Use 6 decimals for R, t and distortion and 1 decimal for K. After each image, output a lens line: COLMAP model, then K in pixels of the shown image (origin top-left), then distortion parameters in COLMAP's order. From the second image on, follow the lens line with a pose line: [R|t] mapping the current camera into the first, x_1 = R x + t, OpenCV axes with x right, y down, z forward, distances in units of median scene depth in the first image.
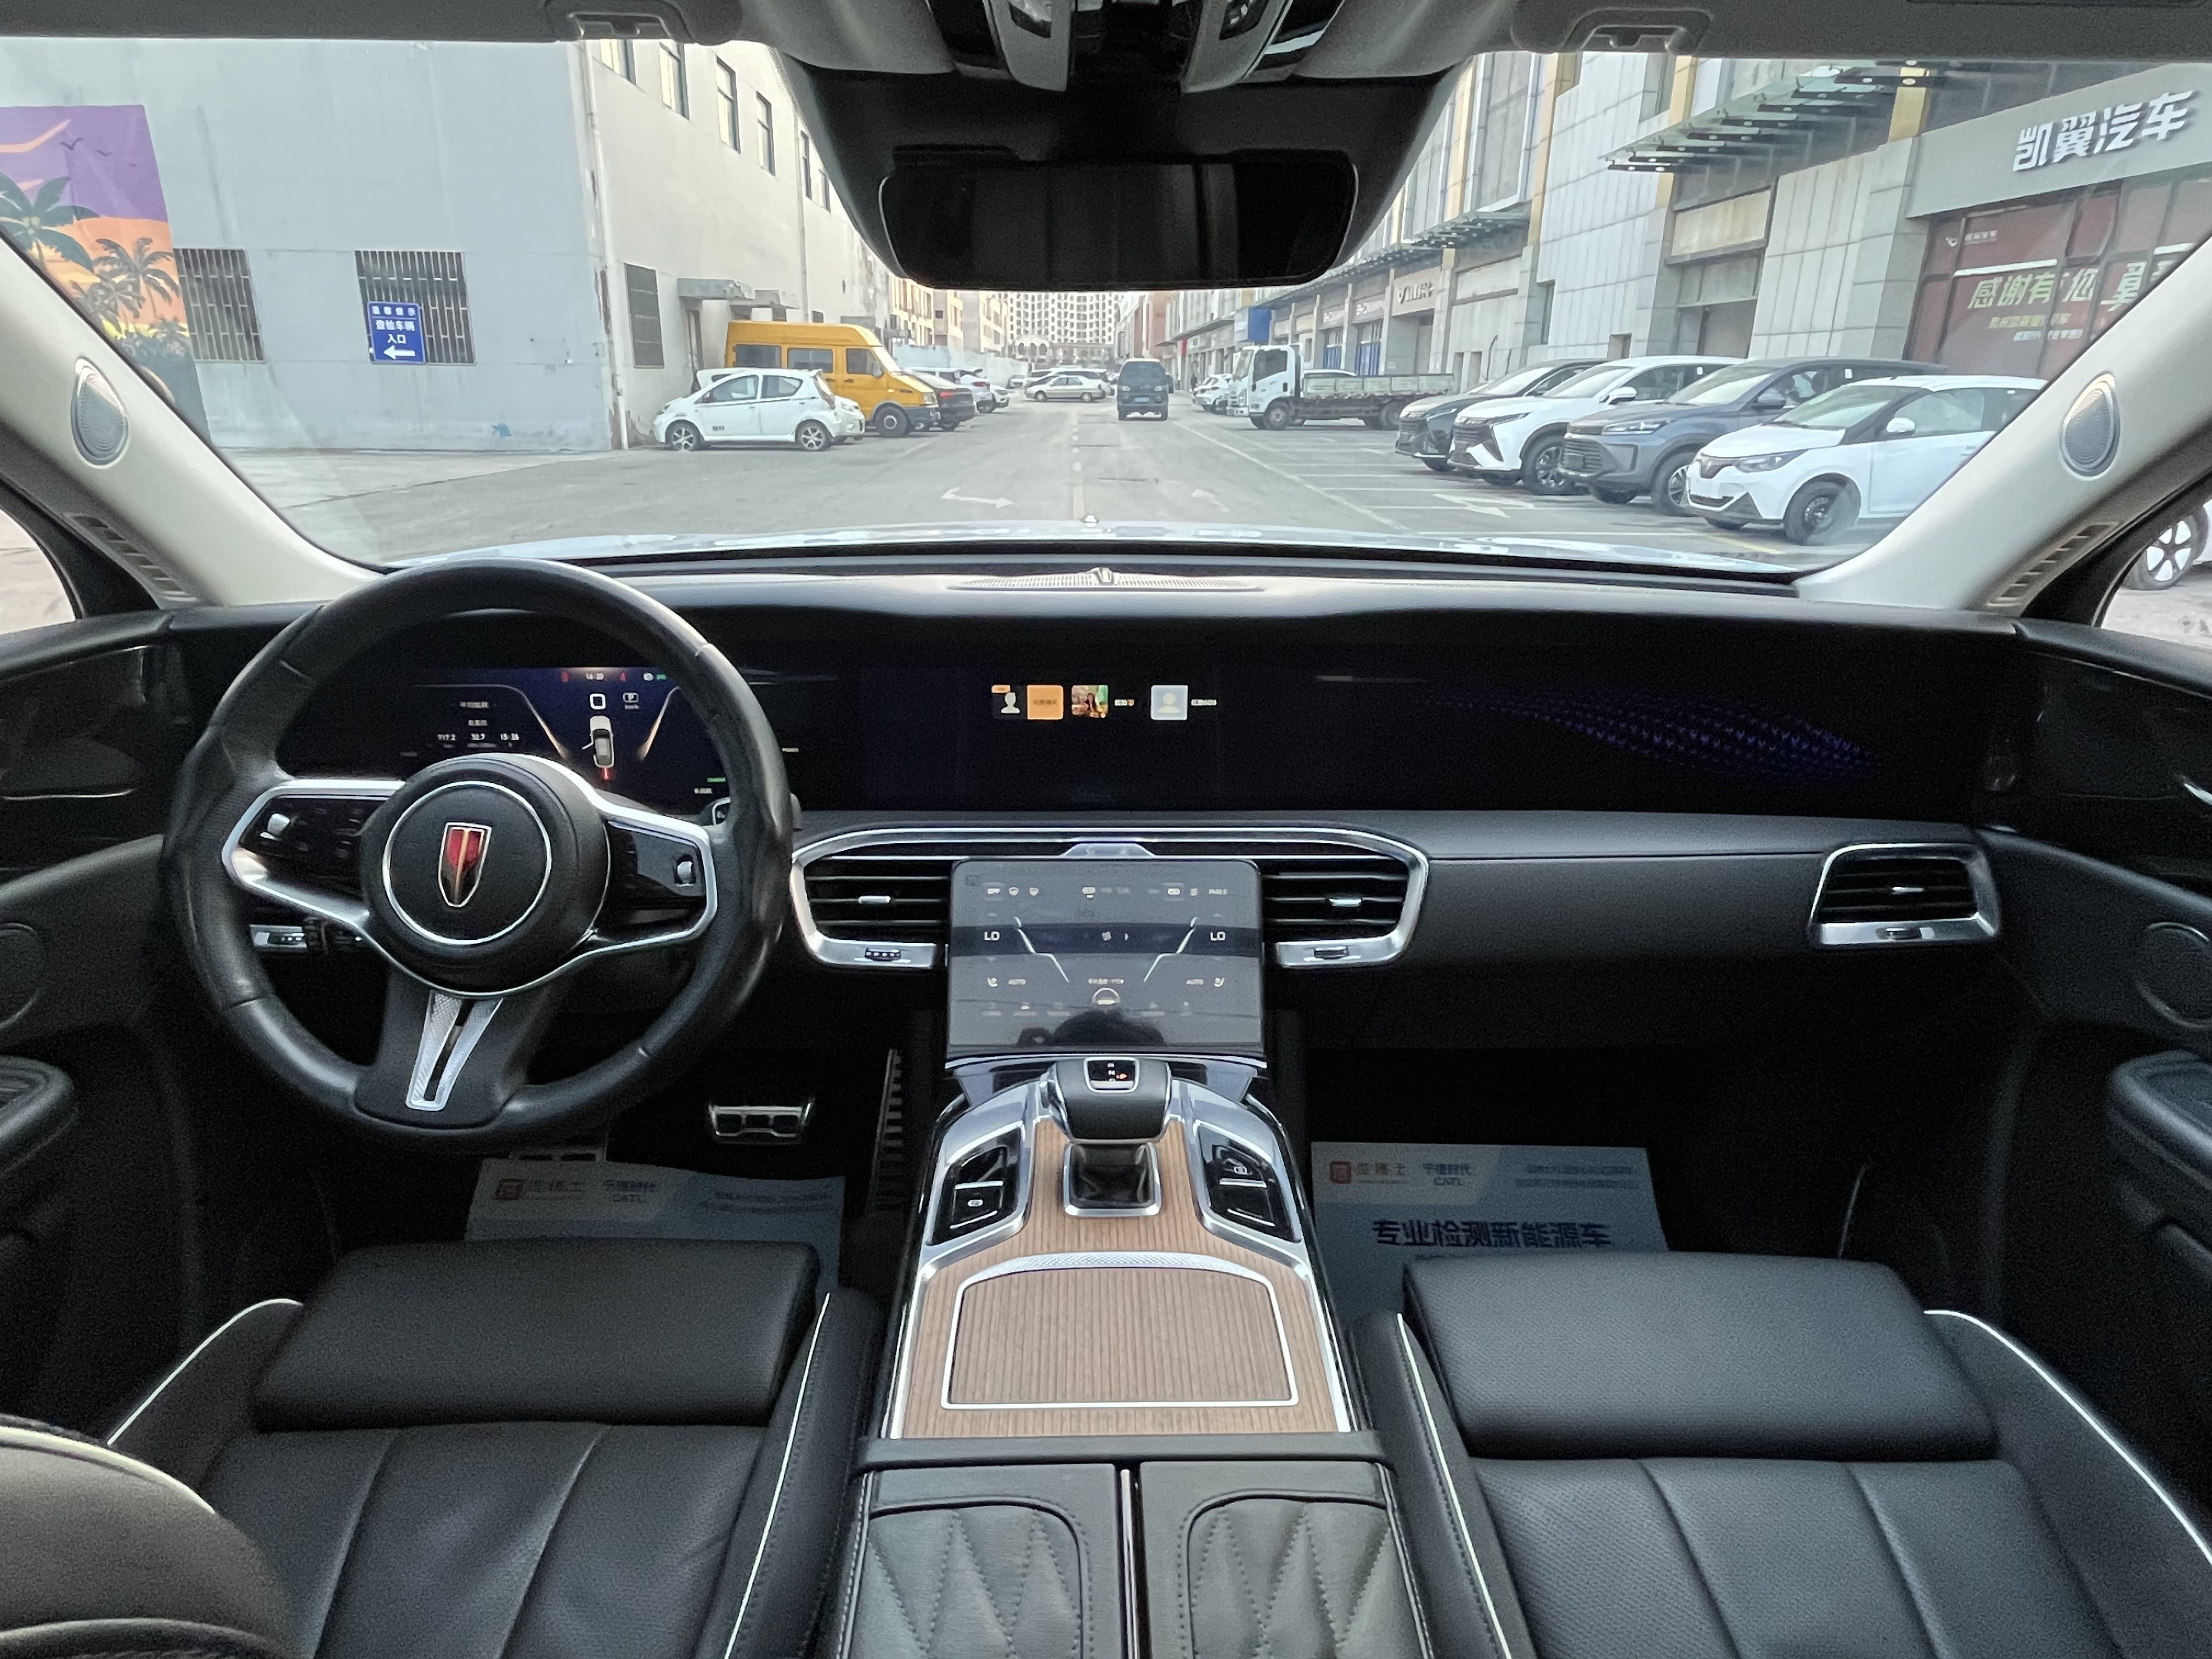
lens RADIAL K [[1301.8, 0, 1093.0], [0, 1301.8, 829.2], [0, 0, 1]] dist [-0.007408, 0.003243]
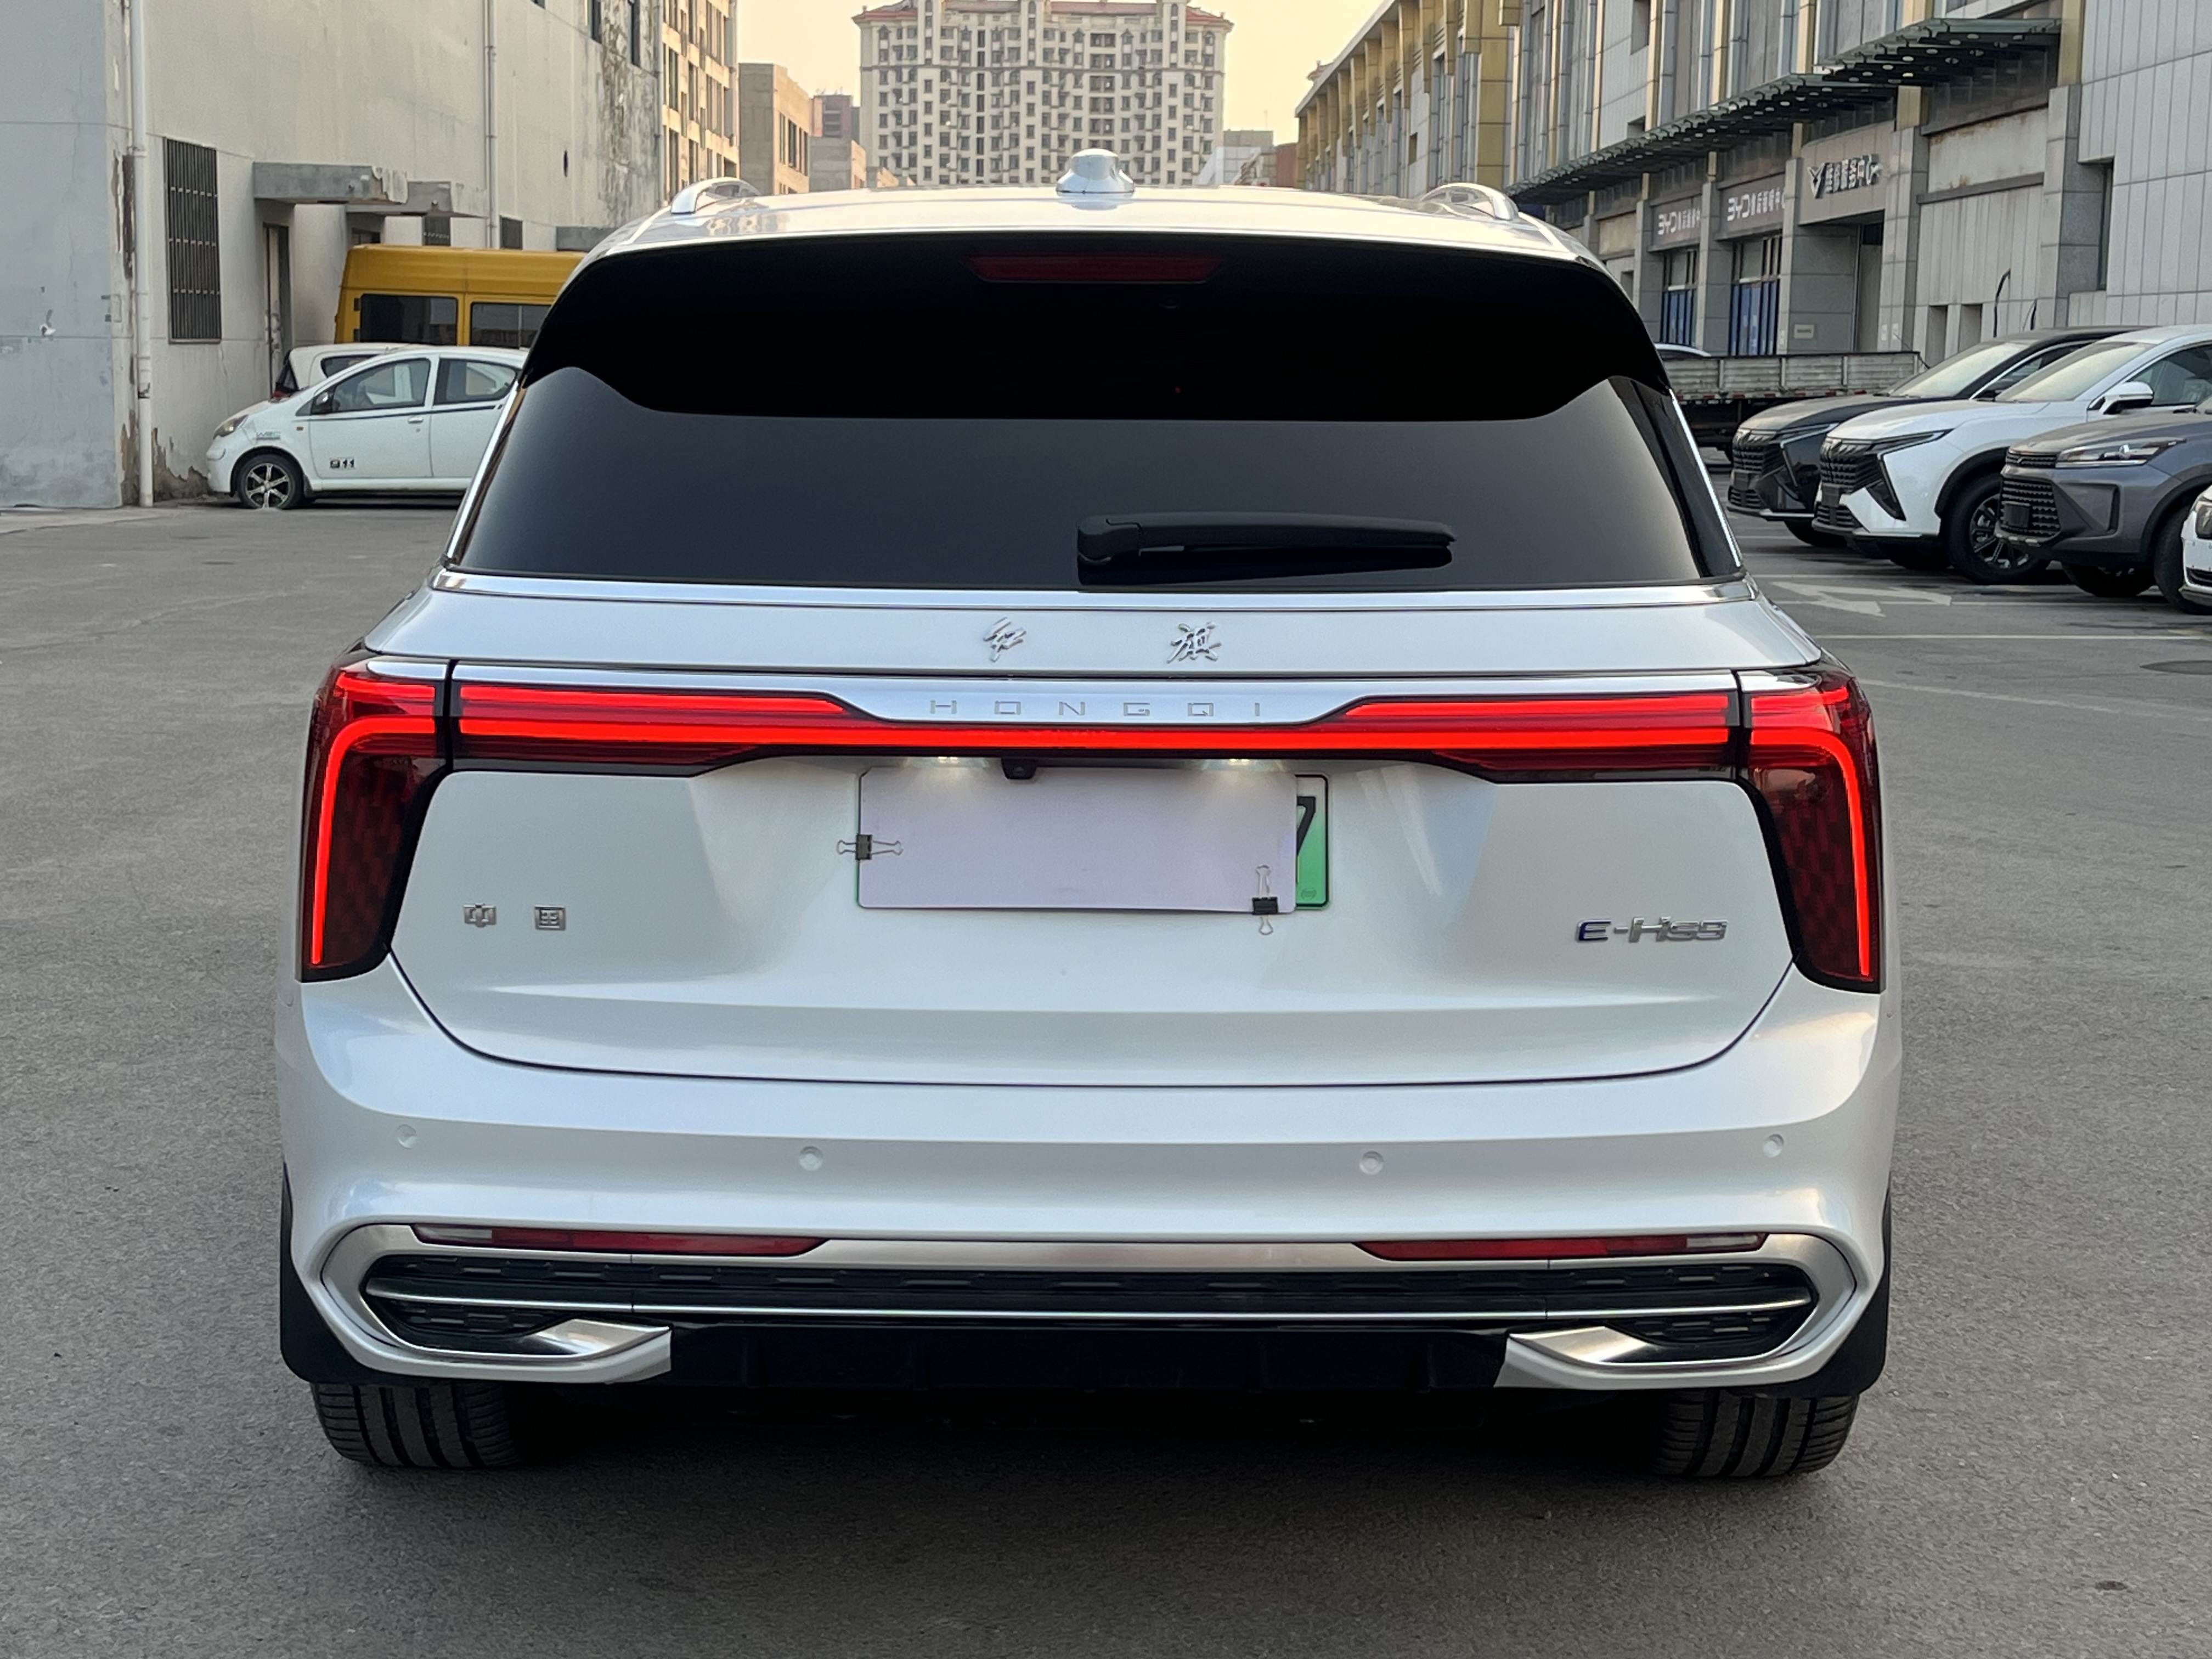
lens RADIAL K [[3466.6, 0, 1088.7], [0, 3466.6, 882.9], [0, 0, 1]] dist [0.051499, 0.000000]
pose [[0.999932, 0.001575, -0.011567, 0.005690], [-0.003652, 0.983311, -0.181895, 0.112415], [0.011088, 0.181925, 0.983250, -0.340723]]
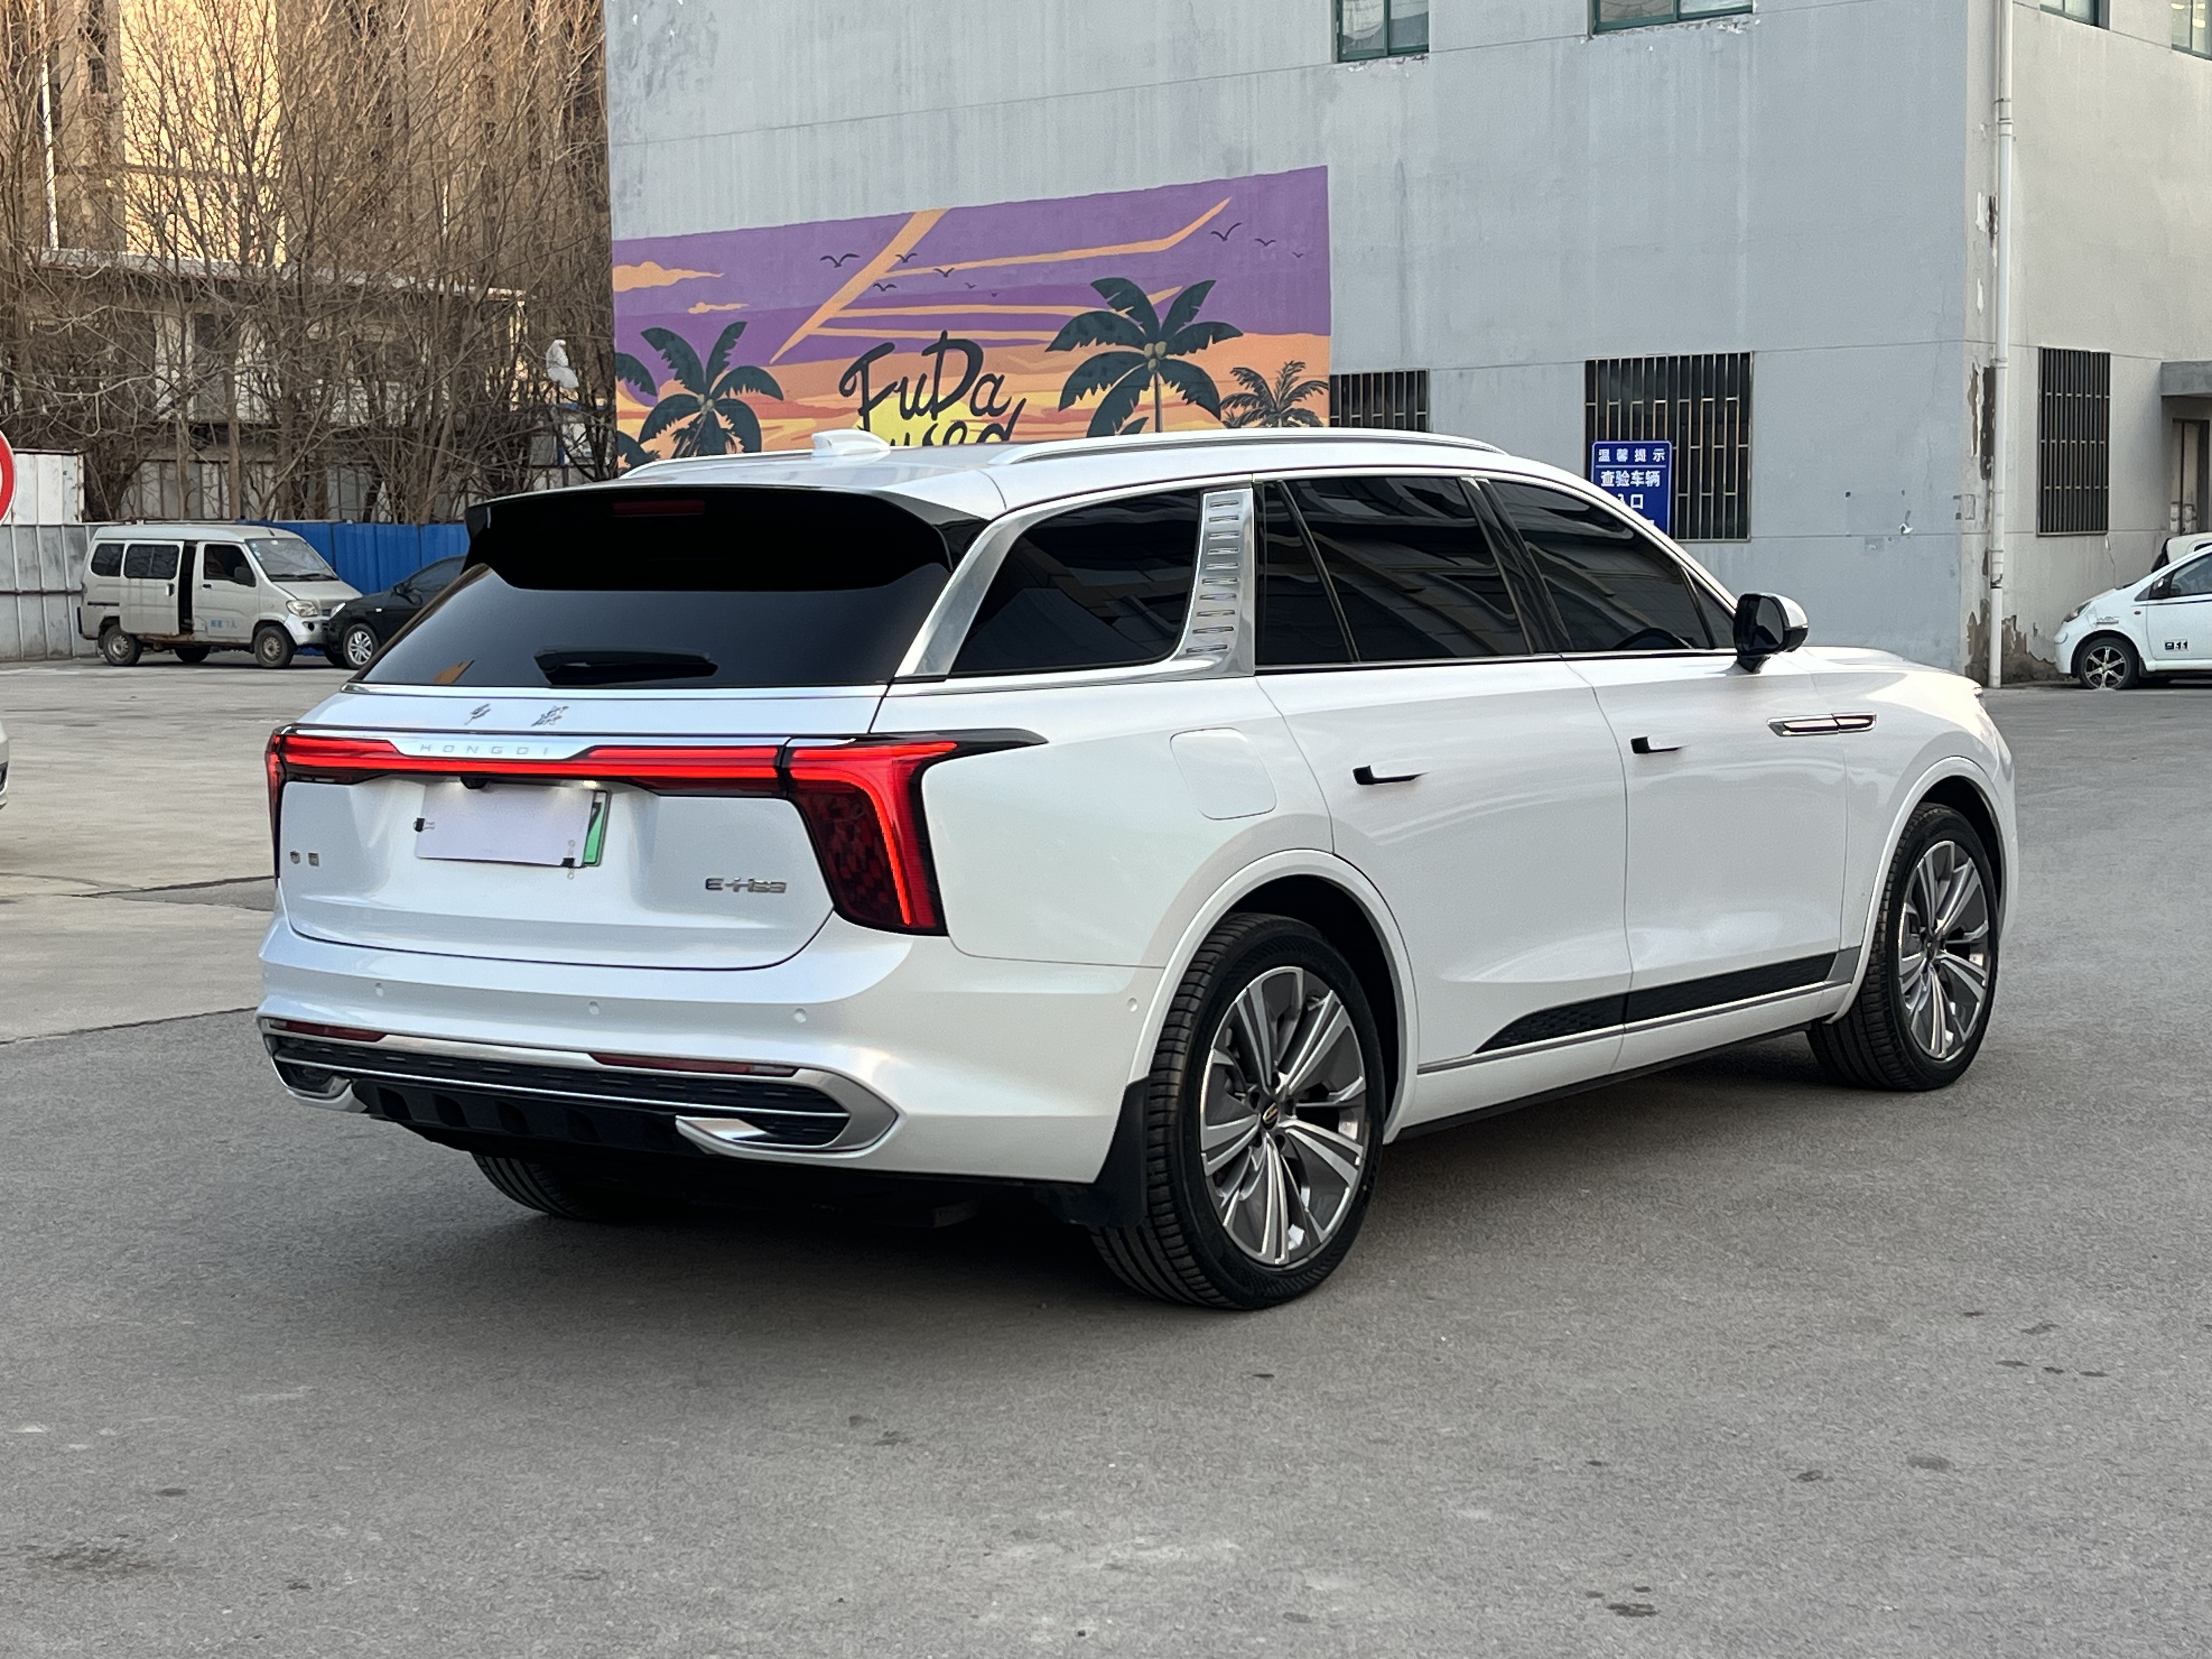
lens RADIAL K [[3466.6, 0, 1128.1], [0, 3466.6, 1001.3], [0, 0, 1]] dist [0.051499, 0.000000]
pose [[0.798784, 0.052529, -0.599320, 0.296784], [-0.172725, 0.974266, -0.144818, 0.134832], [0.576289, 0.219196, 0.787301, -0.393462]]
